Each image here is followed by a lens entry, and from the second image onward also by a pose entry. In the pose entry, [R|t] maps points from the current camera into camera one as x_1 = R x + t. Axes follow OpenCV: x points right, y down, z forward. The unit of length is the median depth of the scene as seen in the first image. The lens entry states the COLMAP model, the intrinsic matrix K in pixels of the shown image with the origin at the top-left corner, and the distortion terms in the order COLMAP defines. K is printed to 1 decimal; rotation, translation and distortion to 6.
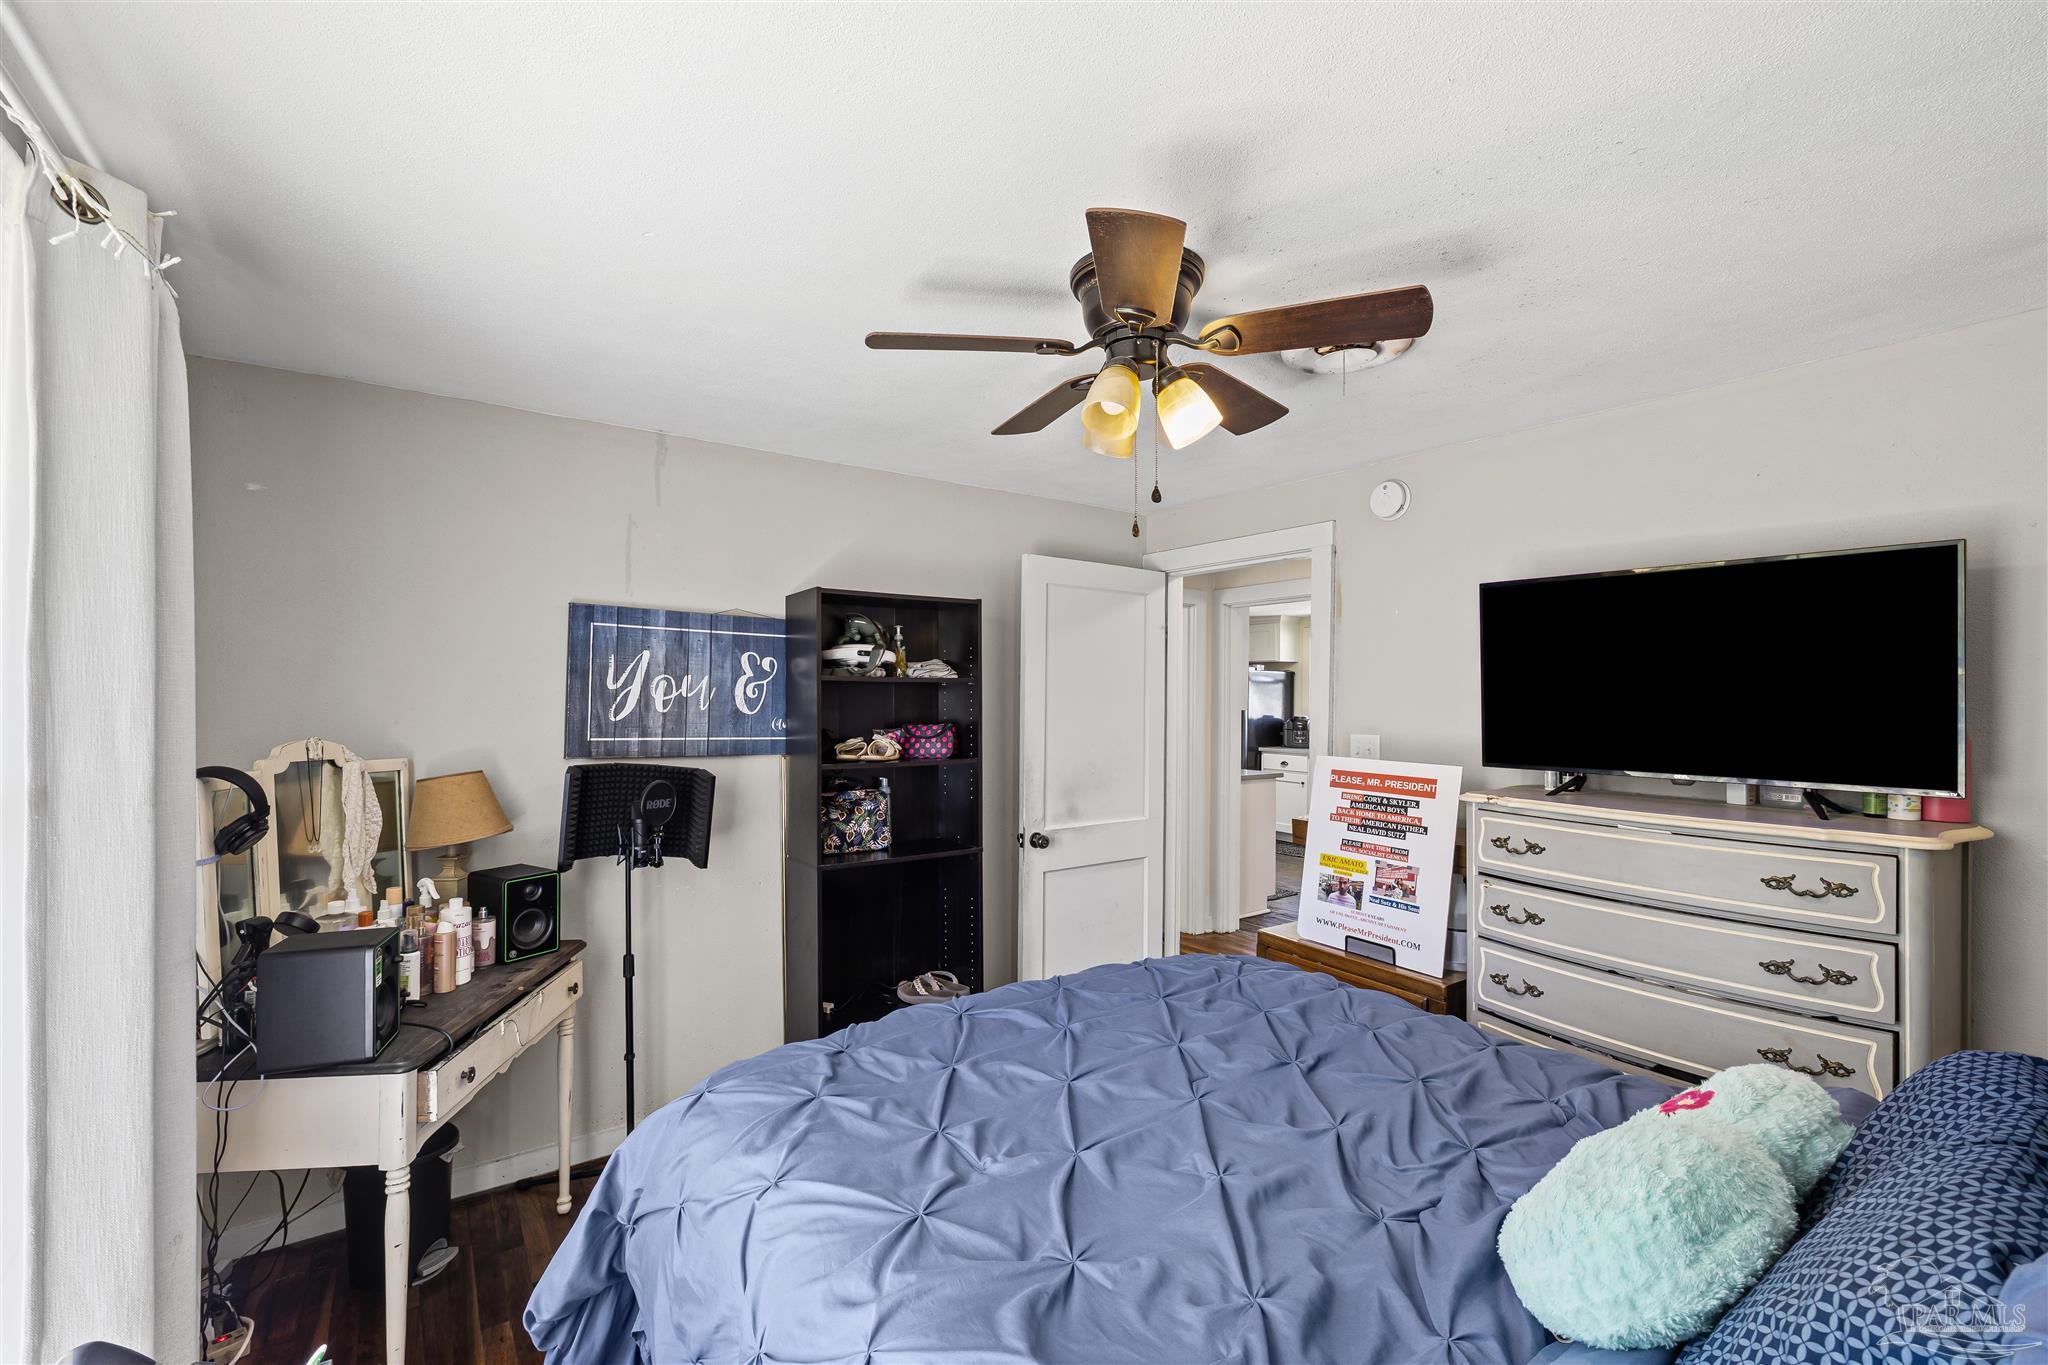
lens RADIAL K [[866.7, 0, 1014.2], [0, 866.7, 699.4], [0, 0, 1]] dist [0.000155, 0.001382]
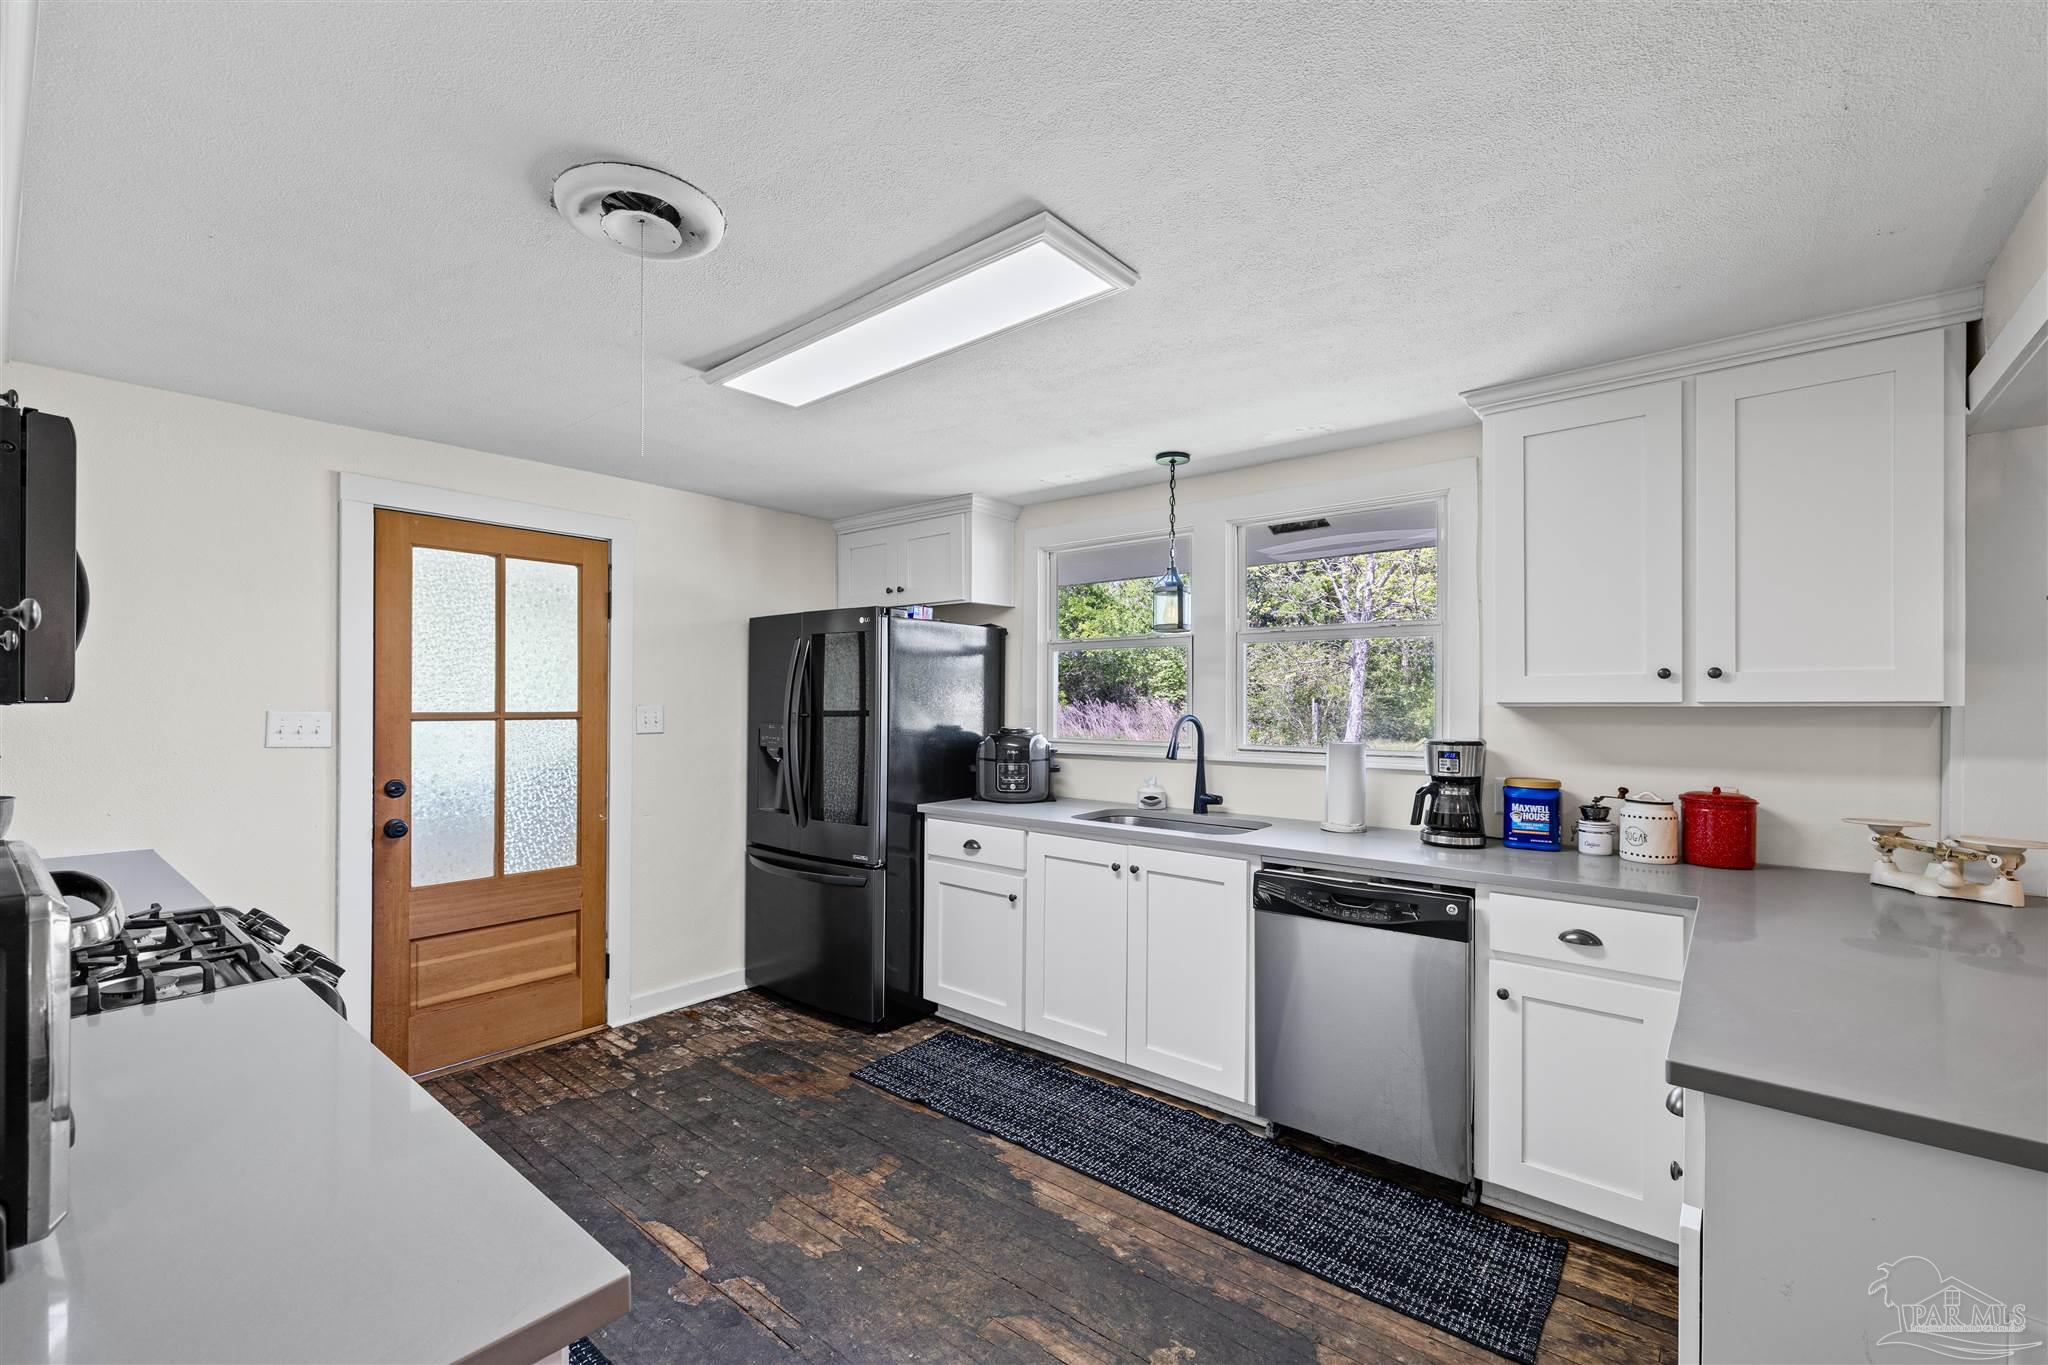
lens RADIAL K [[866.7, 0, 1014.4], [0, 866.7, 699.5], [0, 0, 1]] dist [0.000155, 0.001382]
pose [[0.969565, -0.002739, 0.244819, 0.220669], [0.001069, 0.999975, 0.006953, 0.001992], [-0.244832, -0.006479, 0.969544, 0.570495]]
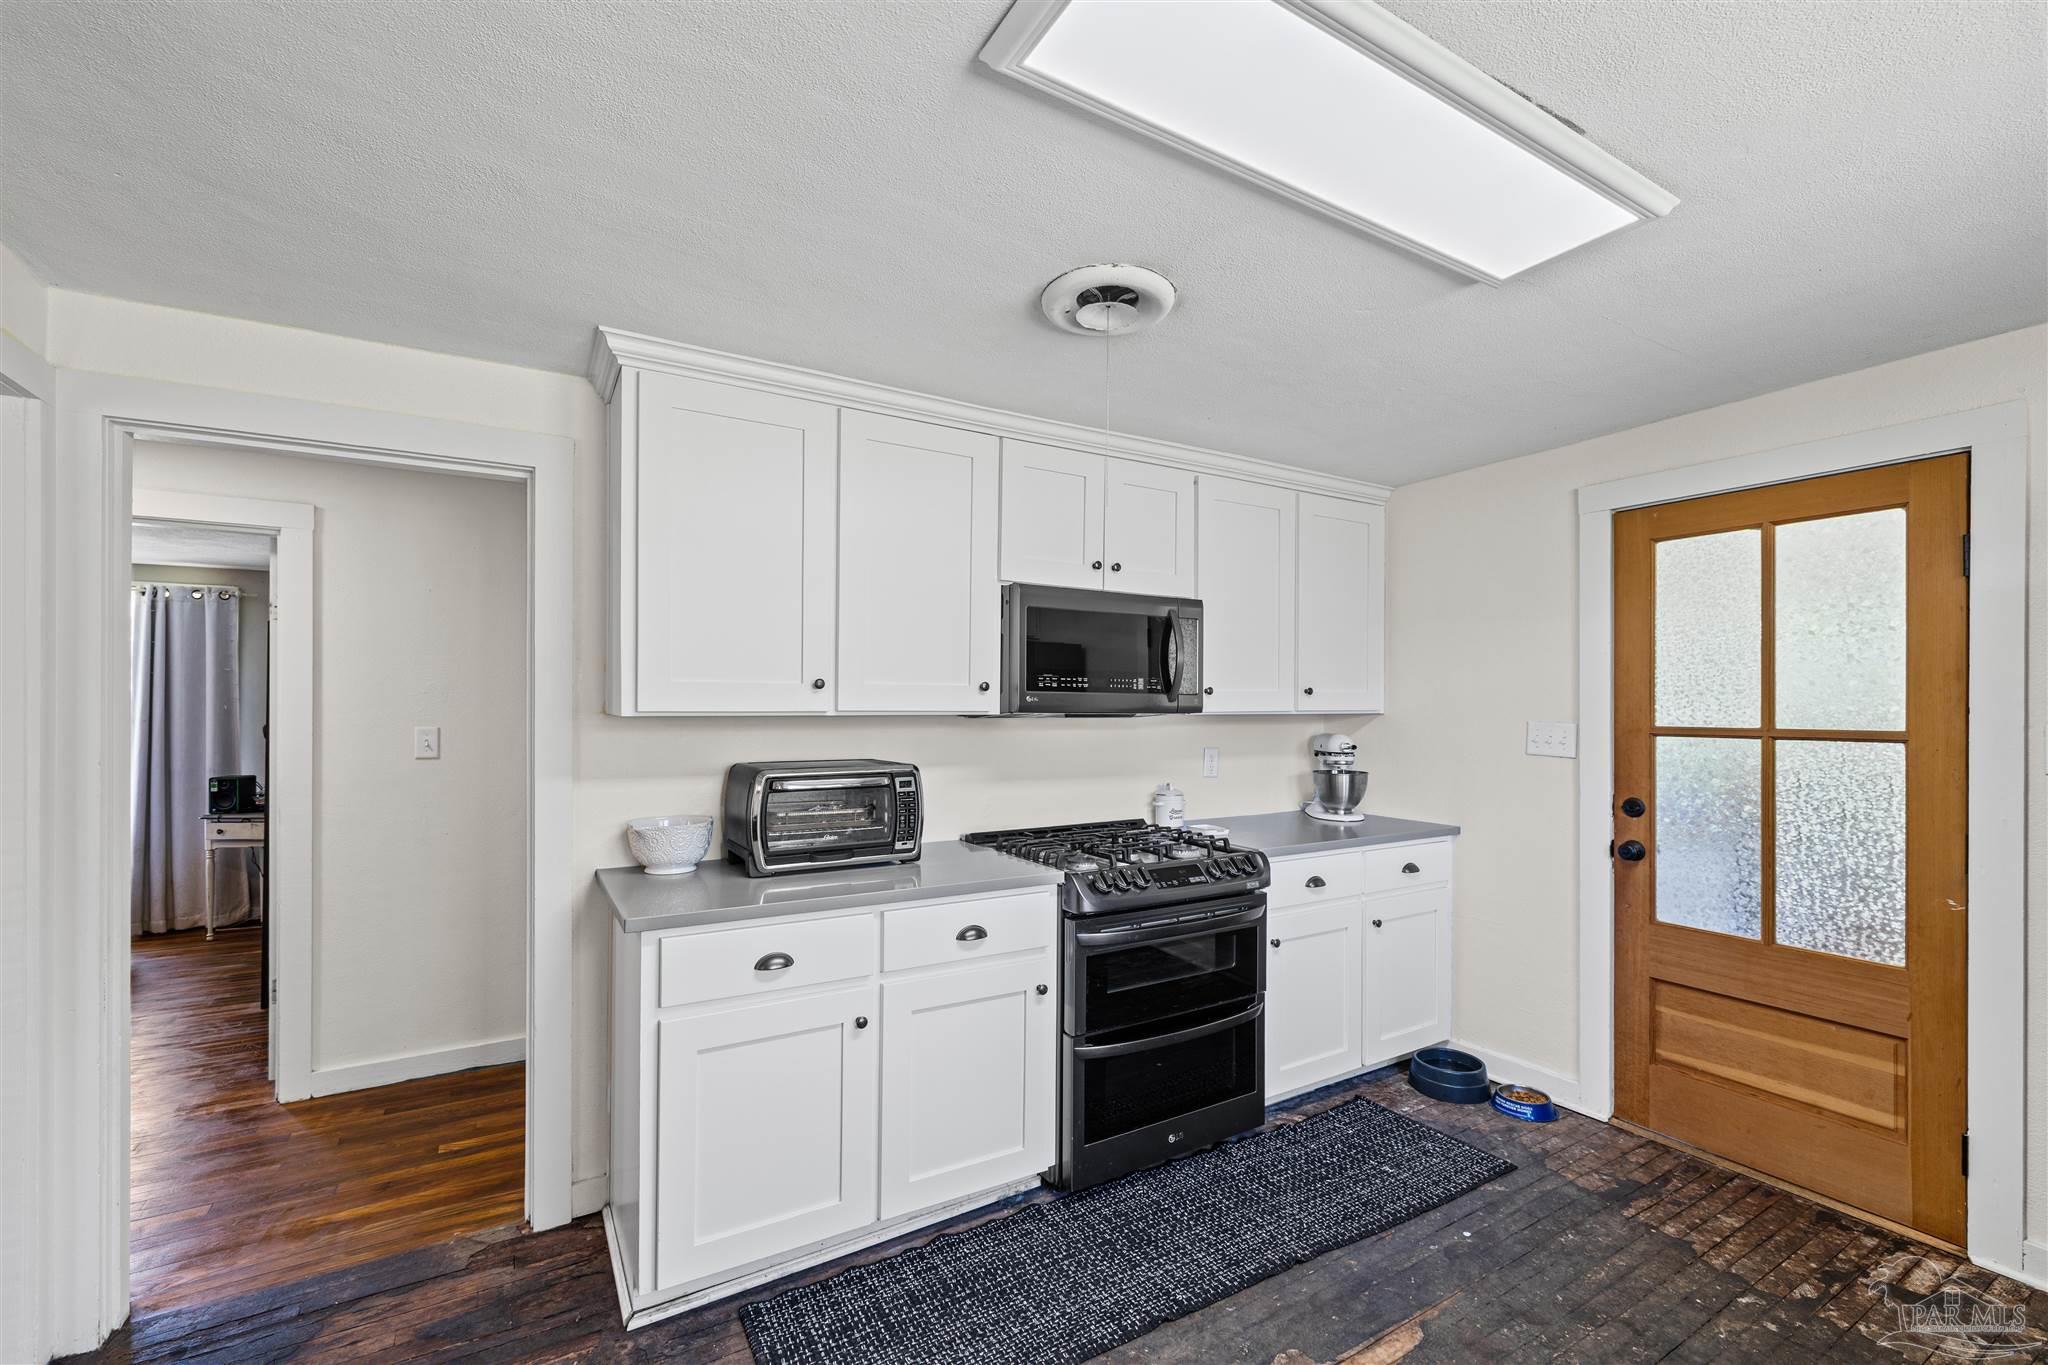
lens RADIAL K [[866.7, 0, 1012.9], [0, 866.7, 700.2], [0, 0, 1]] dist [0.000155, 0.001382]
pose [[-0.091023, -0.014146, -0.995748, 0.404876], [0.003916, 0.999886, -0.014562, 0.003540], [0.995841, -0.005225, -0.090957, 0.763317]]
